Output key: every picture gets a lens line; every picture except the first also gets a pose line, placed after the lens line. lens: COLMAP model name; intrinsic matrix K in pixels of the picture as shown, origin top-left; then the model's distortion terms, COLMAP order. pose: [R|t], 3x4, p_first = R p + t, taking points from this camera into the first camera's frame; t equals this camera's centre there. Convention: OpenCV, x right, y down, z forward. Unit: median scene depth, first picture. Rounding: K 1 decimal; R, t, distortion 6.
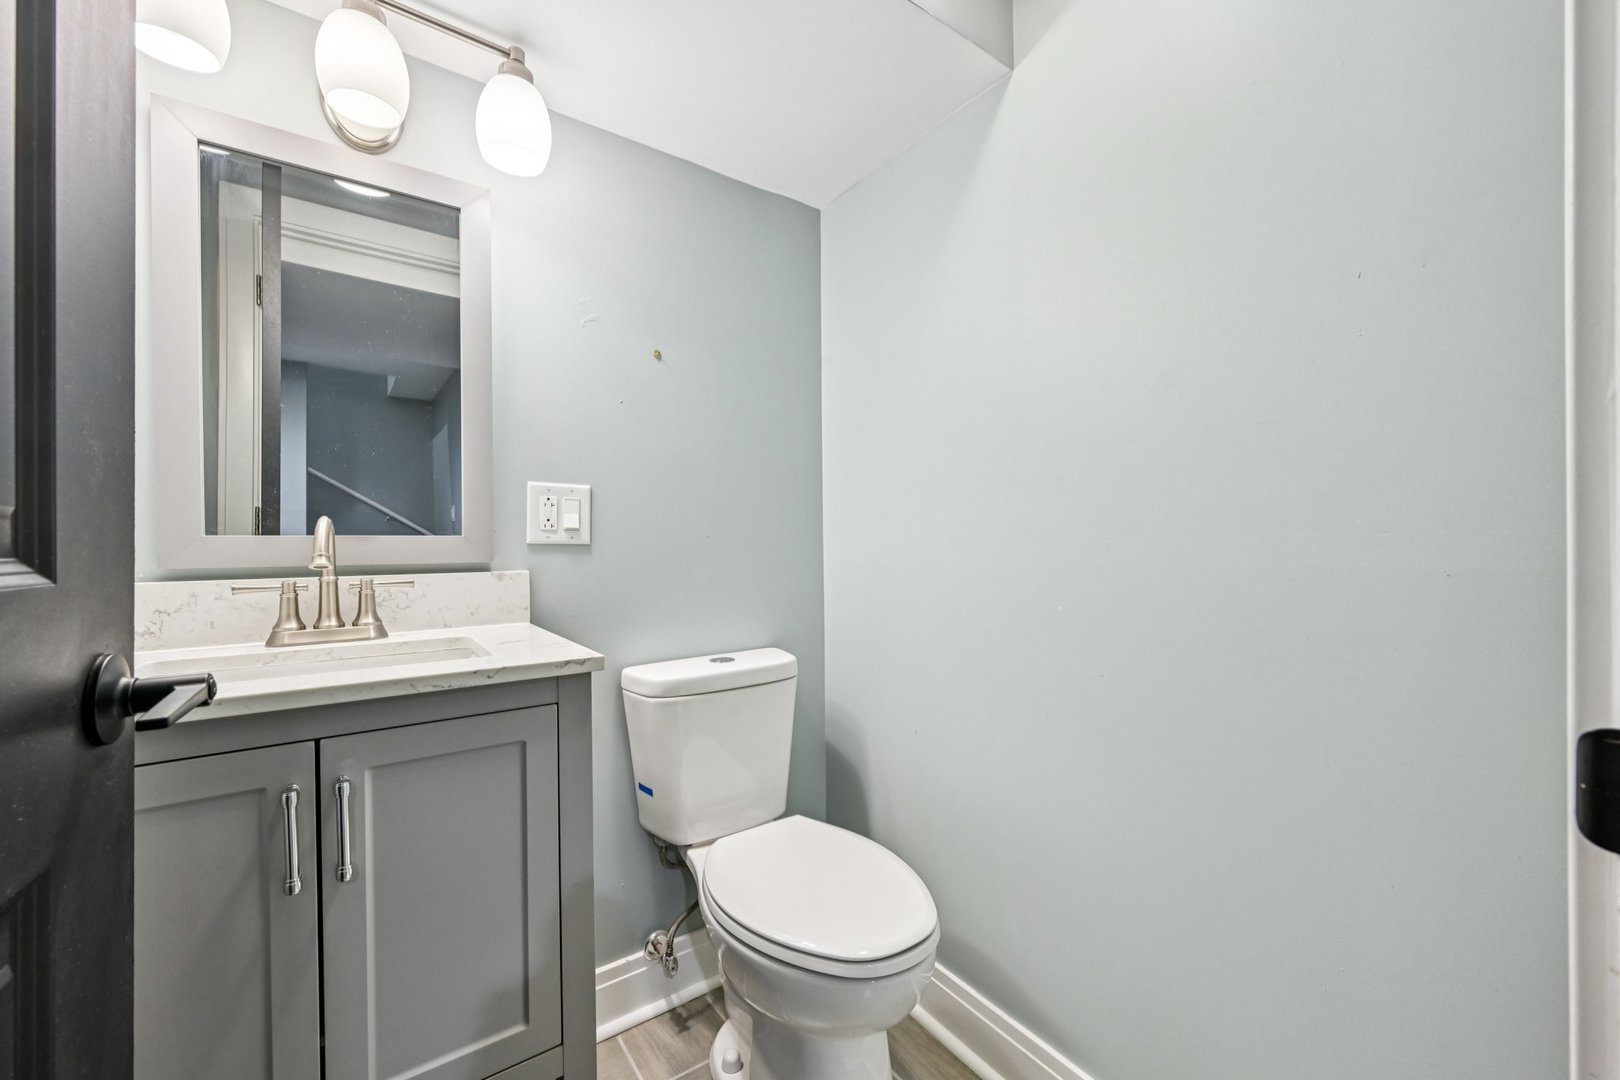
lens RADIAL K [[639.3, 0, 821.7], [0, 639.3, 547.6], [0, 0, 1]] dist [-0.002568, -0.000239]
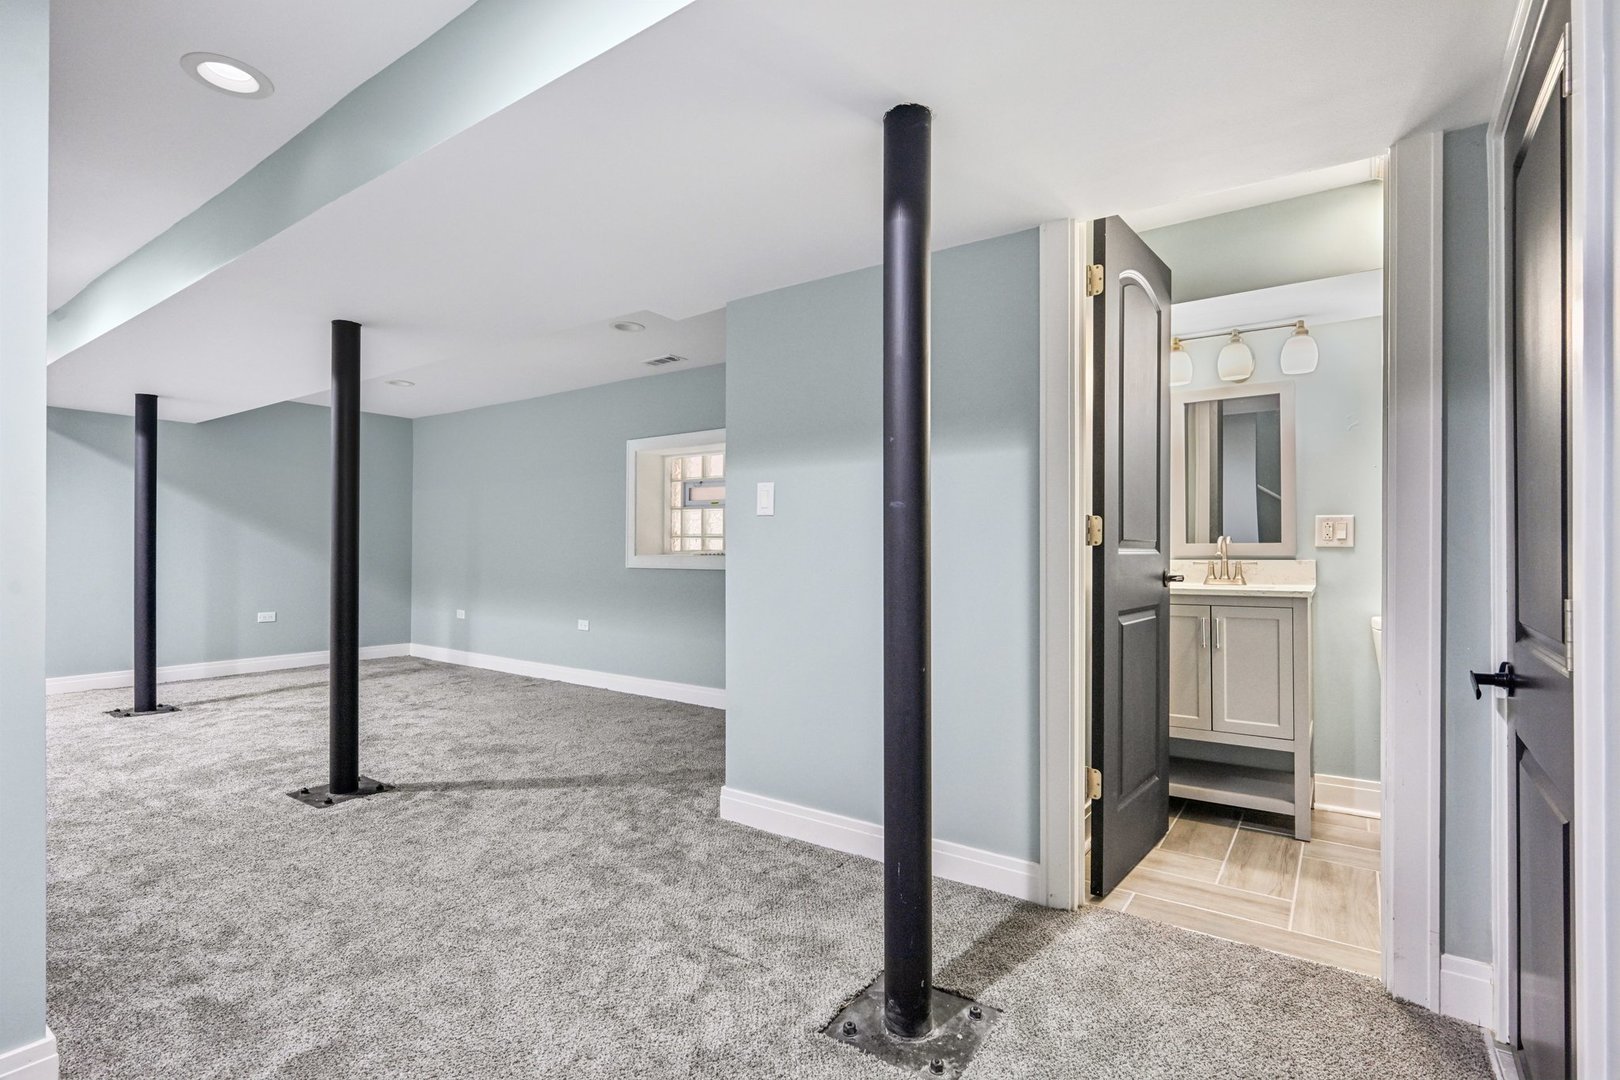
lens RADIAL K [[775.9, 0, 809.6], [0, 775.9, 546.7], [0, 0, 1]] dist [0.000742, 0.000086]
pose [[0.316659, -0.001122, -0.948539, 1.674188], [-0.001964, 0.999996, -0.001839, 0.001754], [0.948537, 0.002445, 0.316656, -1.591040]]
